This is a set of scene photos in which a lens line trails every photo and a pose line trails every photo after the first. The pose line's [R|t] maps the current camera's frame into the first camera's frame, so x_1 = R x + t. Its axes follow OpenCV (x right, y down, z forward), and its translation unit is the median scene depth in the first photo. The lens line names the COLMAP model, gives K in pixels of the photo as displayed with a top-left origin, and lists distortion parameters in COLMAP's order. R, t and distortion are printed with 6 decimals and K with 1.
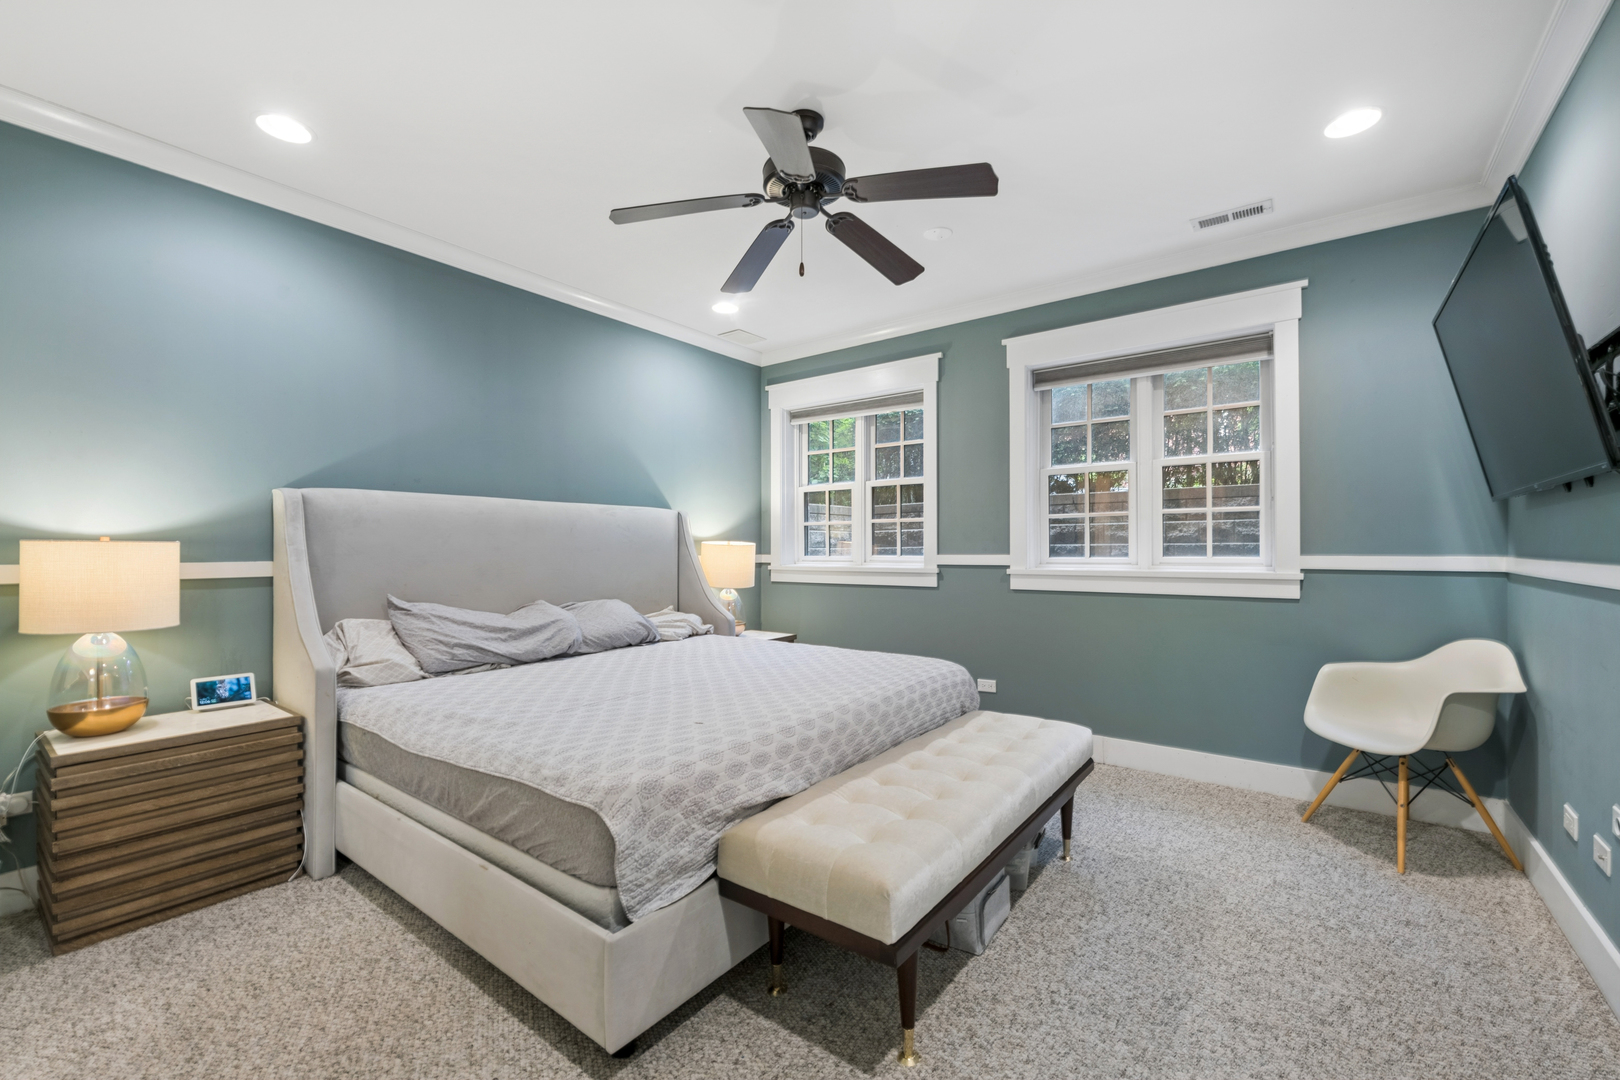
lens RADIAL K [[663.1, 0, 810.0], [0, 663.1, 540.0], [0, 0, 1]] dist [0.000184, -0.000223]
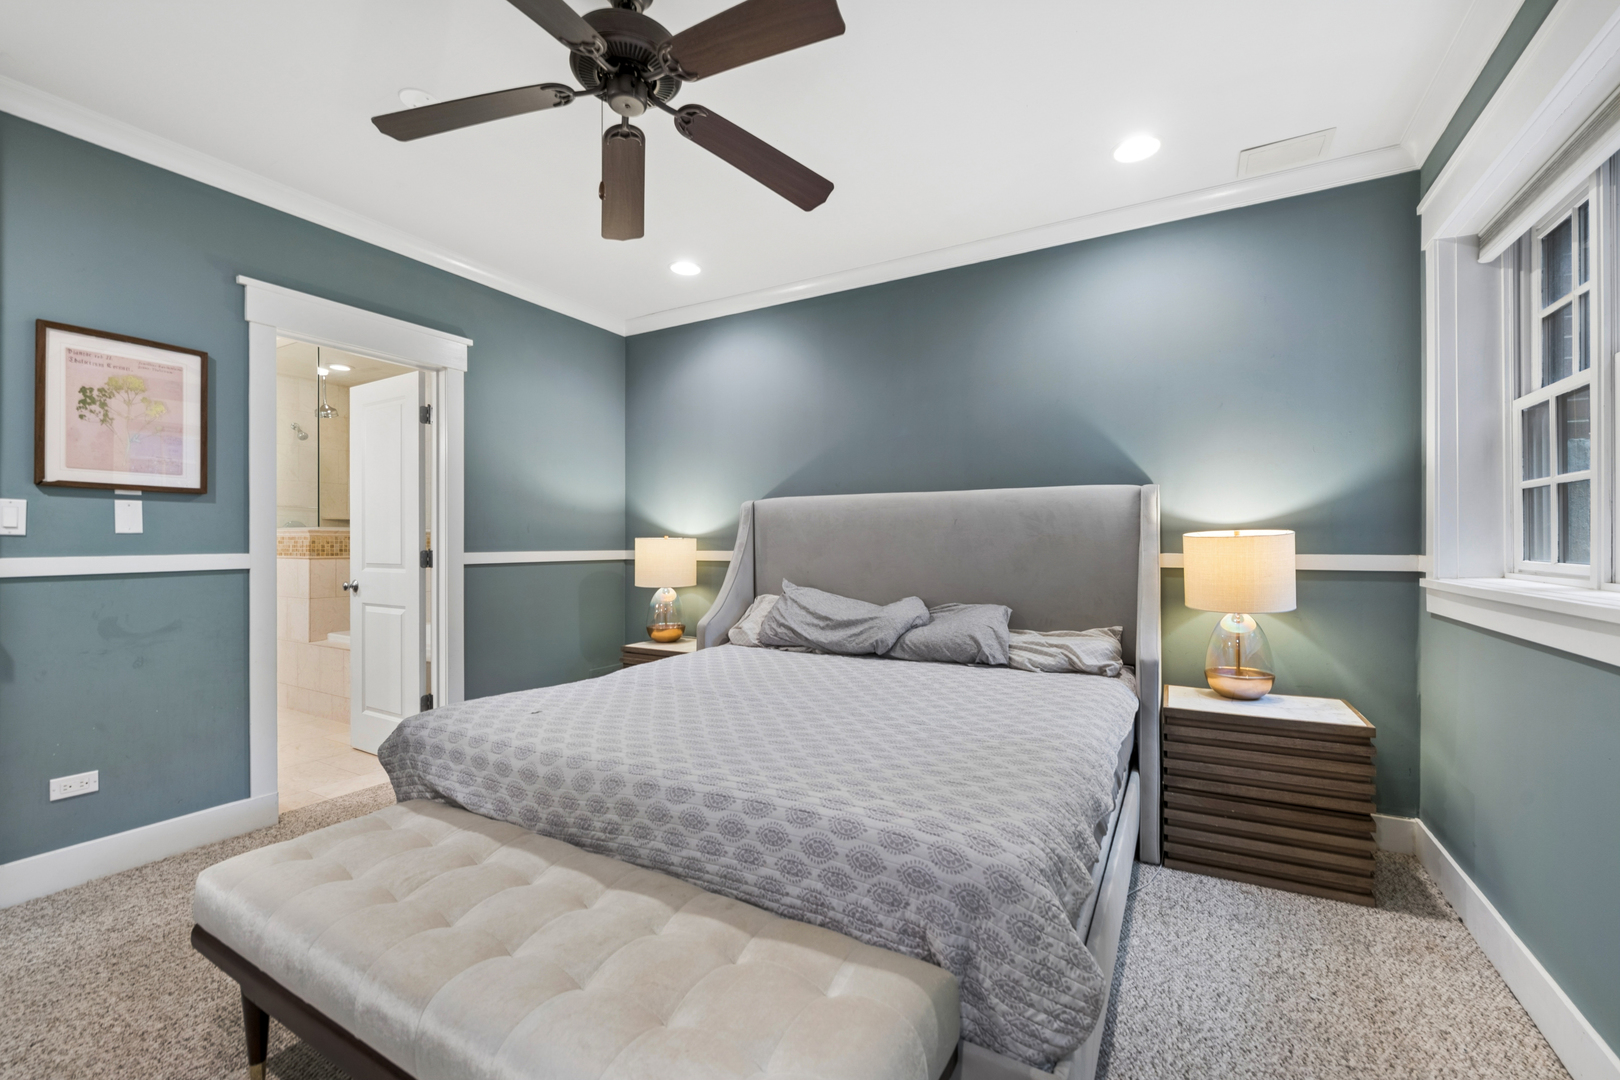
lens RADIAL K [[663.1, 0, 810.0], [0, 663.1, 540.0], [0, 0, 1]] dist [0.000184, -0.000223]
pose [[0.133494, -0.001779, -0.991048, 0.561572], [0.011885, 0.999929, -0.000194, 0.009315], [0.990978, -0.011753, 0.133506, 0.801604]]
